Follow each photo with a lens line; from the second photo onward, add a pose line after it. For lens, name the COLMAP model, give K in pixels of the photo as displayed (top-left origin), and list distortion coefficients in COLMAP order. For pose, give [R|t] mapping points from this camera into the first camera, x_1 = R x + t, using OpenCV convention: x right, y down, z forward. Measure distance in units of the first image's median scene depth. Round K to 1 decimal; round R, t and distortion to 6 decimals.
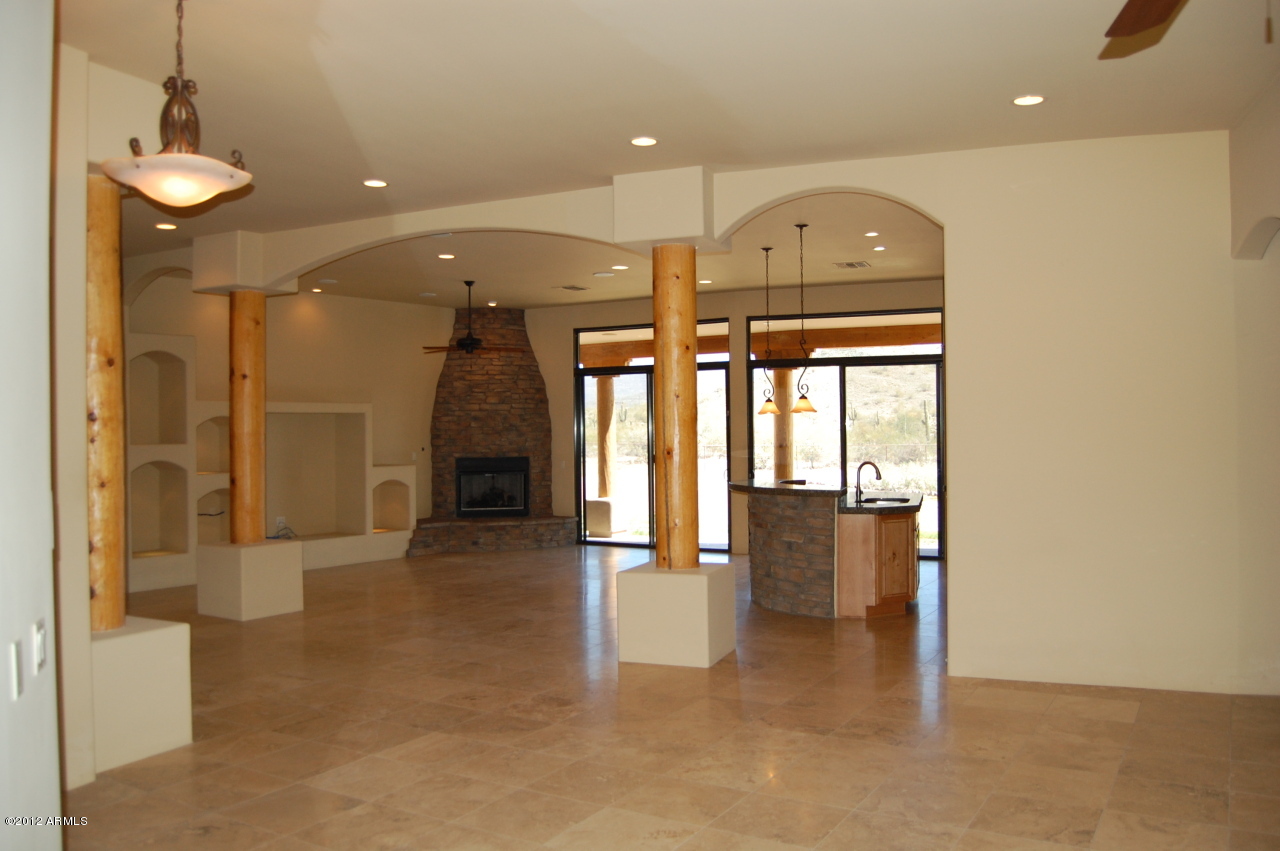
lens RADIAL K [[1018.8, 0, 640.0], [0, 1018.8, 425.5], [0, 0, 1]] dist [-0.047164, 0.005800]
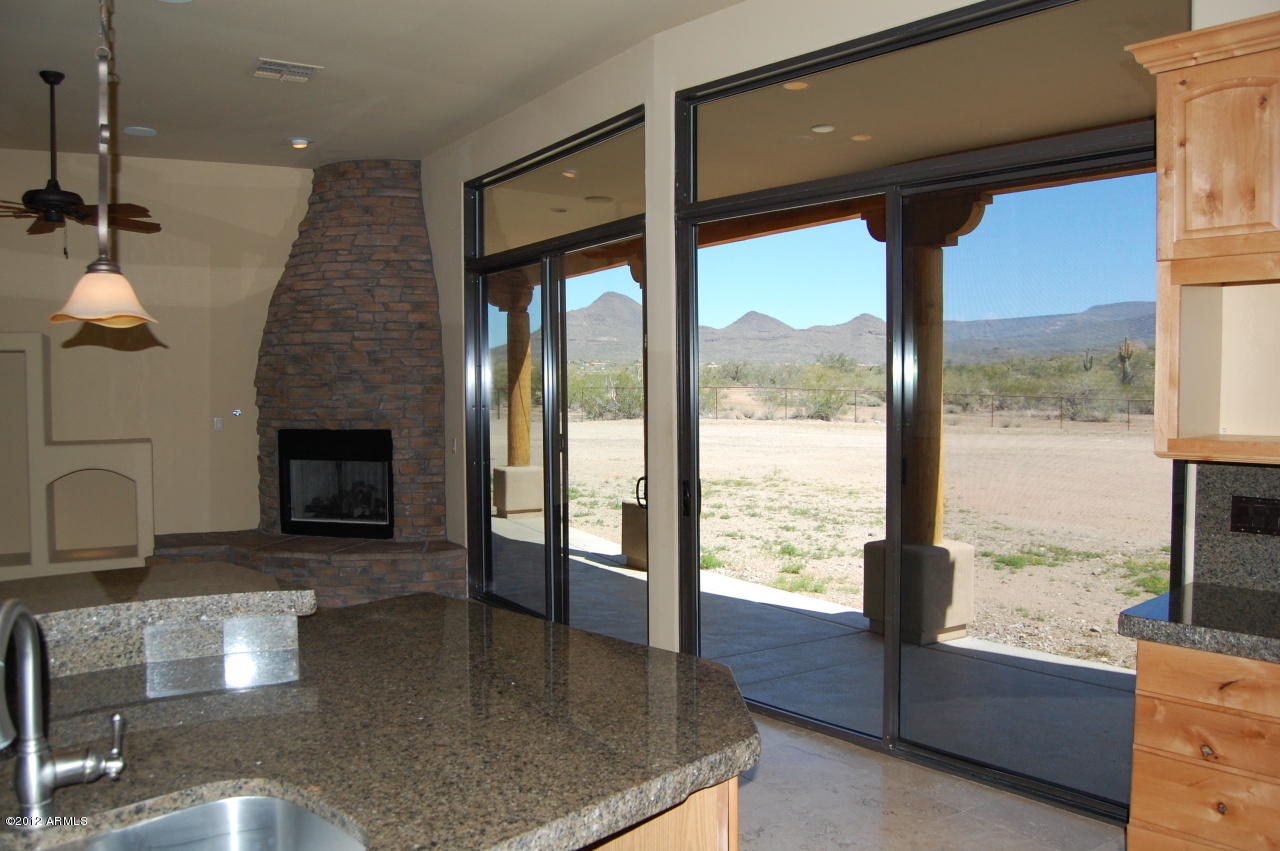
lens RADIAL K [[1018.8, 0, 640.0], [0, 1018.8, 425.5], [0, 0, 1]] dist [-0.047164, 0.005800]
pose [[0.895784, 0.022250, -0.443932, 0.247925], [0.000131, 0.998733, 0.050322, 0.001529], [0.444490, -0.045136, 0.894646, 0.579929]]
